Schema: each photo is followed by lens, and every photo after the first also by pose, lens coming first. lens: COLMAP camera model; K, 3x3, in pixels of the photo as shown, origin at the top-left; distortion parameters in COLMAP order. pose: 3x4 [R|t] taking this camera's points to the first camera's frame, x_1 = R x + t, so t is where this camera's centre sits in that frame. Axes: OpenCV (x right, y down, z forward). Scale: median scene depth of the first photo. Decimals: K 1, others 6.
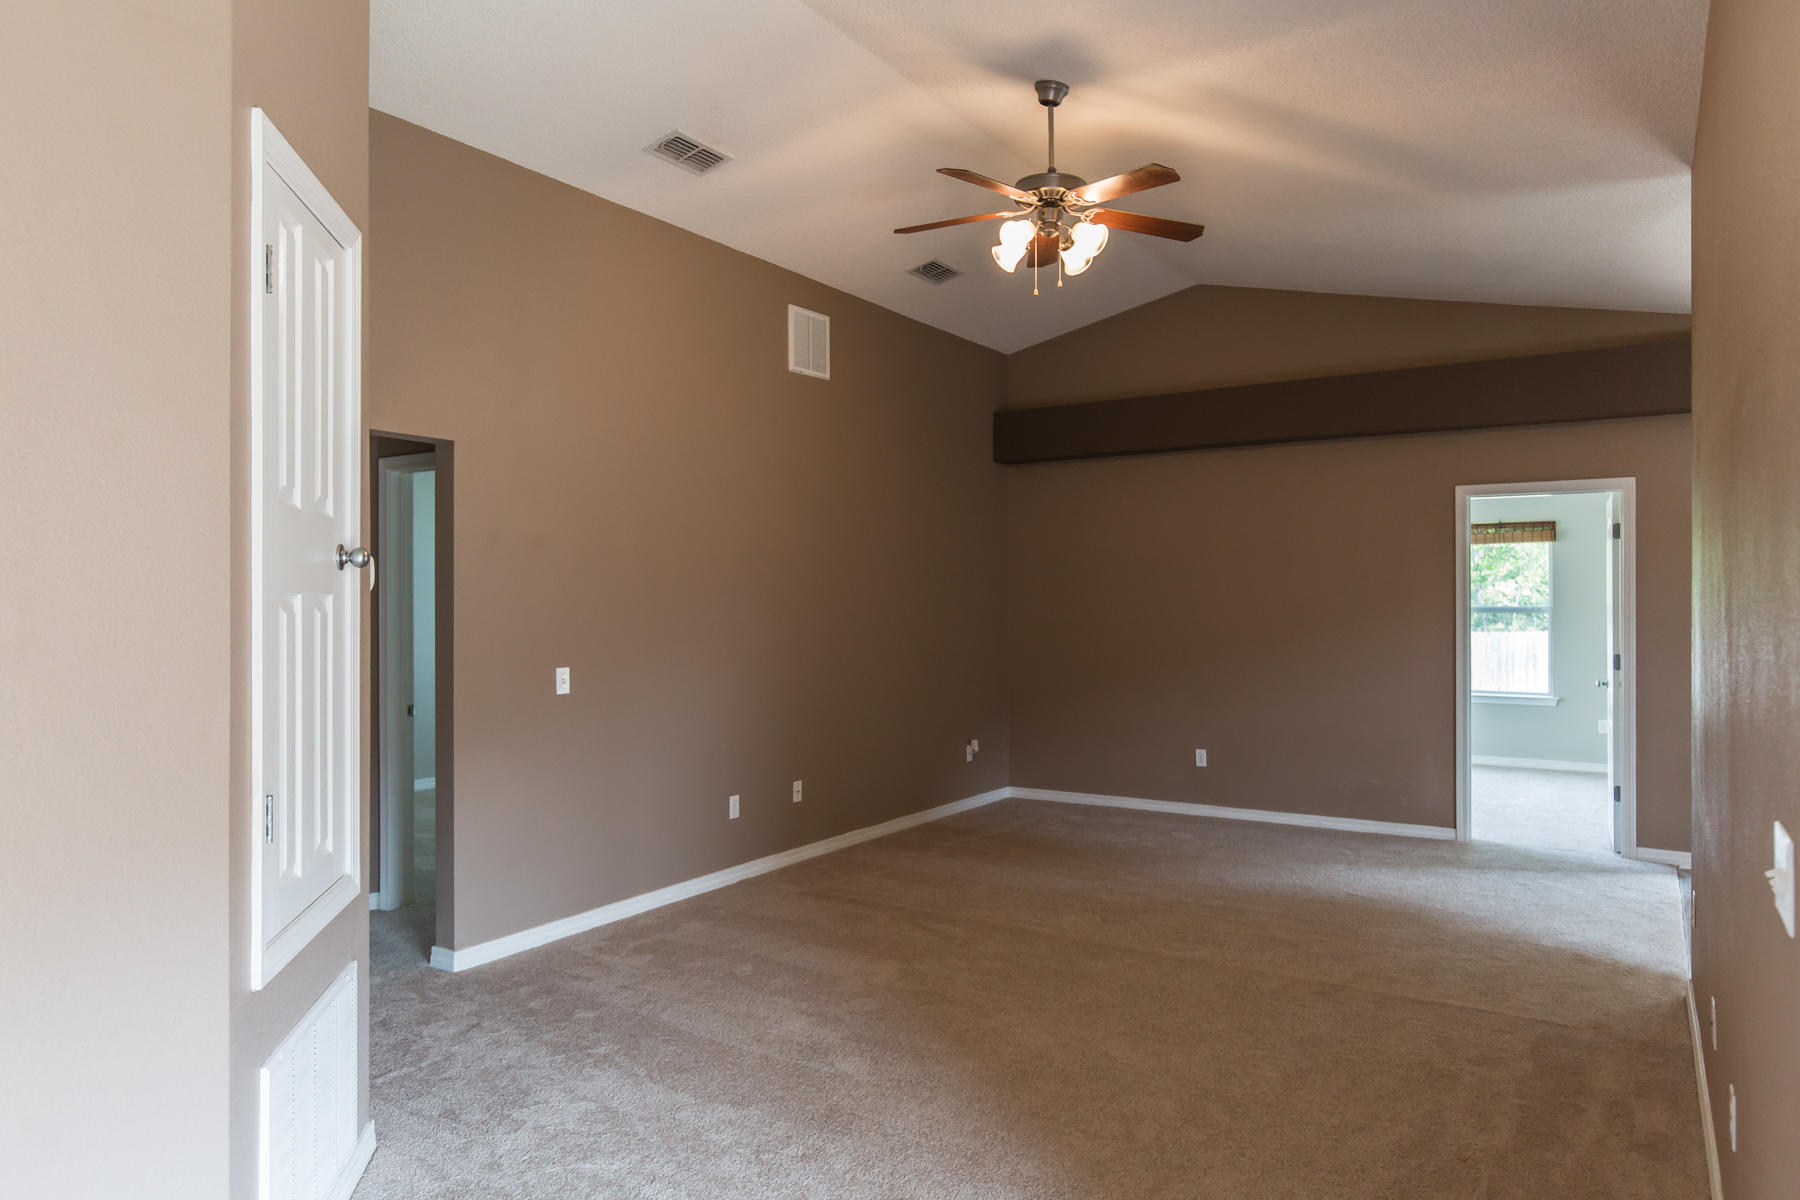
lens RADIAL K [[1133.9, 0, 899.1], [0, 1133.9, 596.9], [0, 0, 1]] dist [0.004972, 0.000667]
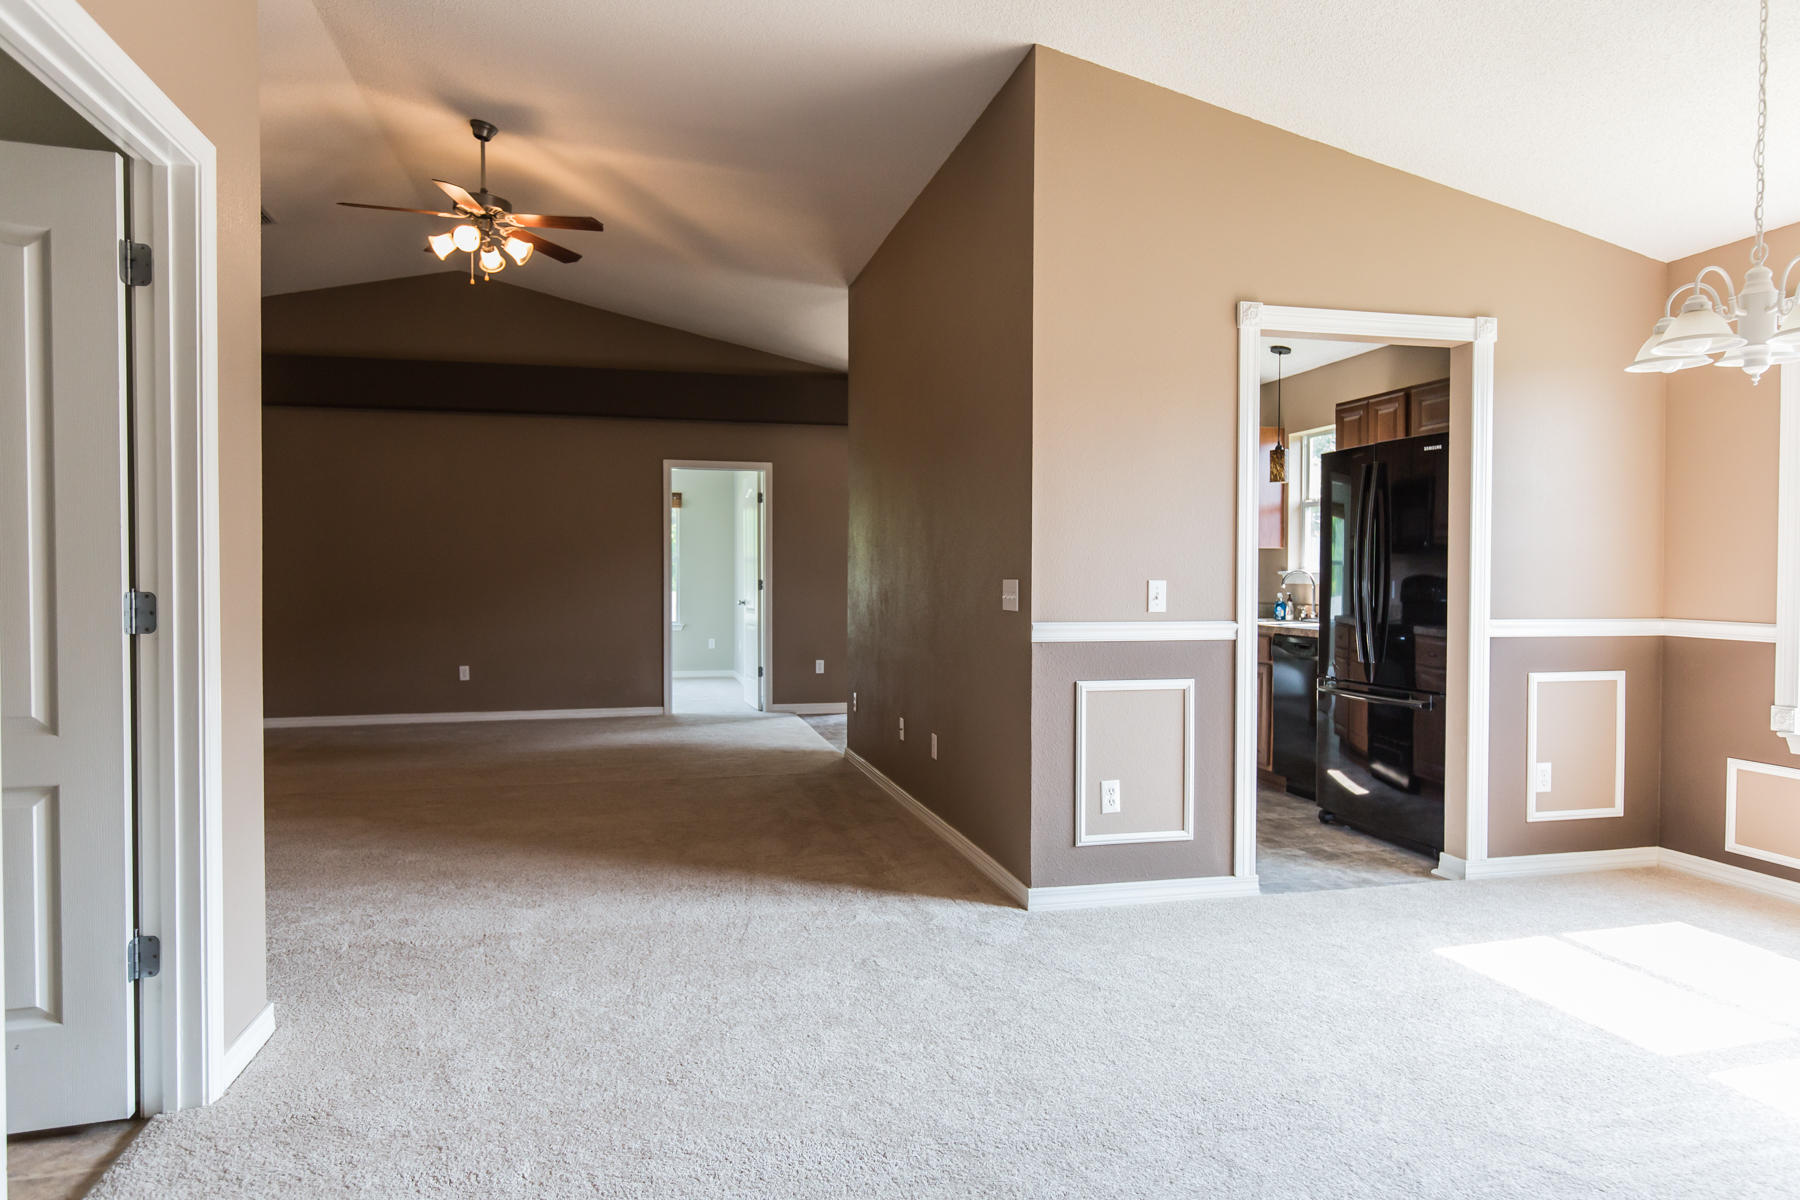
lens RADIAL K [[1133.9, 0, 899.1], [0, 1133.9, 596.9], [0, 0, 1]] dist [0.004972, 0.000667]
pose [[0.691486, -0.009178, 0.722331, -0.468801], [-0.008312, 0.999752, 0.020660, 0.058183], [-0.722342, -0.020290, 0.691239, -0.247903]]
